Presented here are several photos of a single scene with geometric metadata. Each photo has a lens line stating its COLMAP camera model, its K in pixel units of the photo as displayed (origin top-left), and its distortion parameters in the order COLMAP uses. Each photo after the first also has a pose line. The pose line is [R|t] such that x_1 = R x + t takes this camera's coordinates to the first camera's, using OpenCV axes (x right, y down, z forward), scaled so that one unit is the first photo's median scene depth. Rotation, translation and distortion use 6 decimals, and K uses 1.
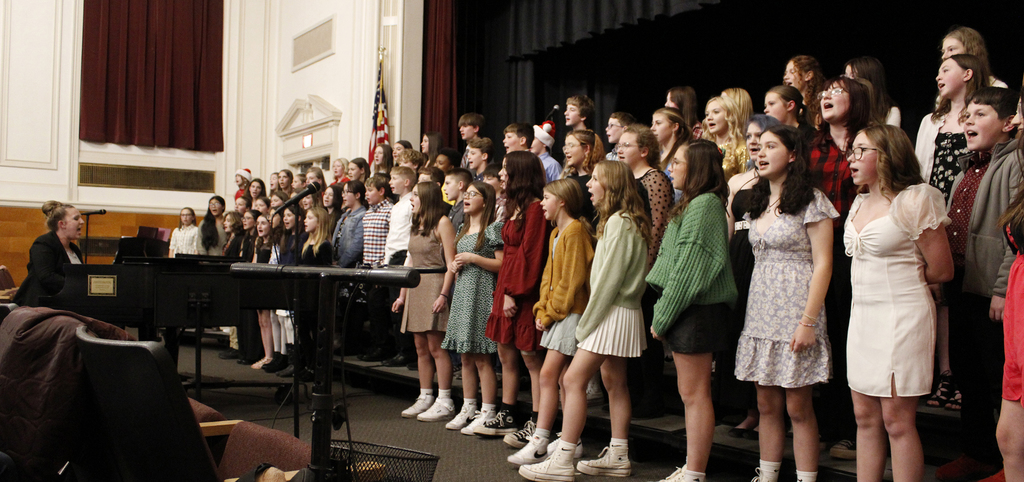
lens RADIAL K [[818.6, 0, 464.0], [0, 818.6, 240.4], [0, 0, 1]] dist [-0.008437, -0.109813]
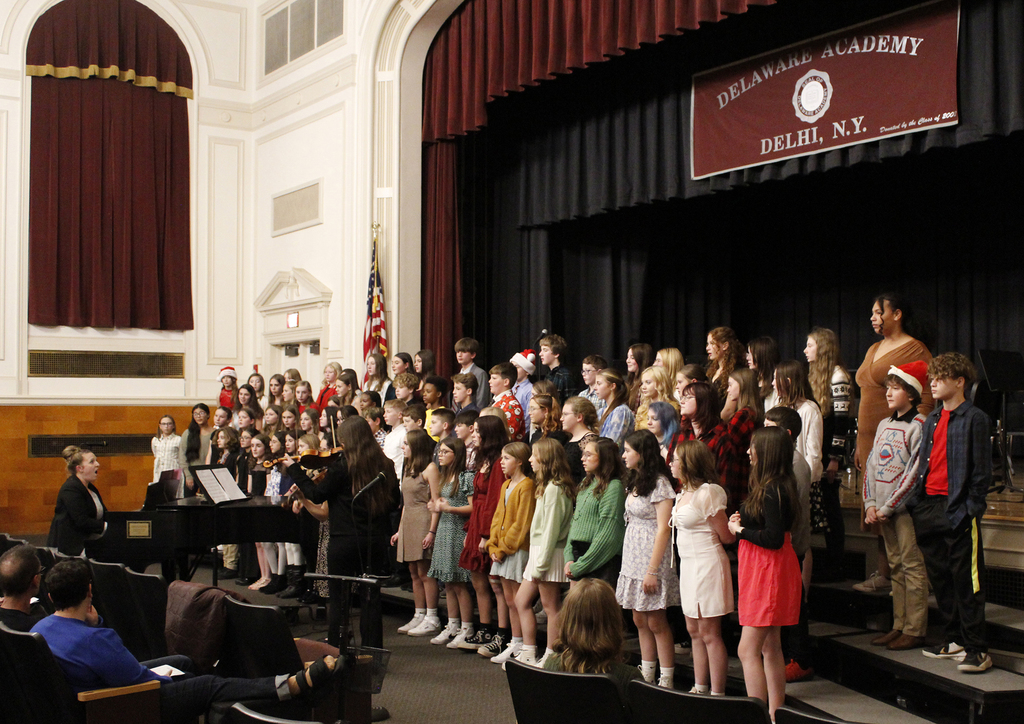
lens RADIAL K [[1263.7, 0, 512.0], [0, 1263.7, 362.0], [0, 0, 1]] dist [0.000690, -0.062275]
pose [[0.999804, -0.019758, -0.001538, 0.048494], [0.019759, 0.999805, 0.000256, -0.082712], [0.001532, -0.000286, 0.999999, -0.388531]]
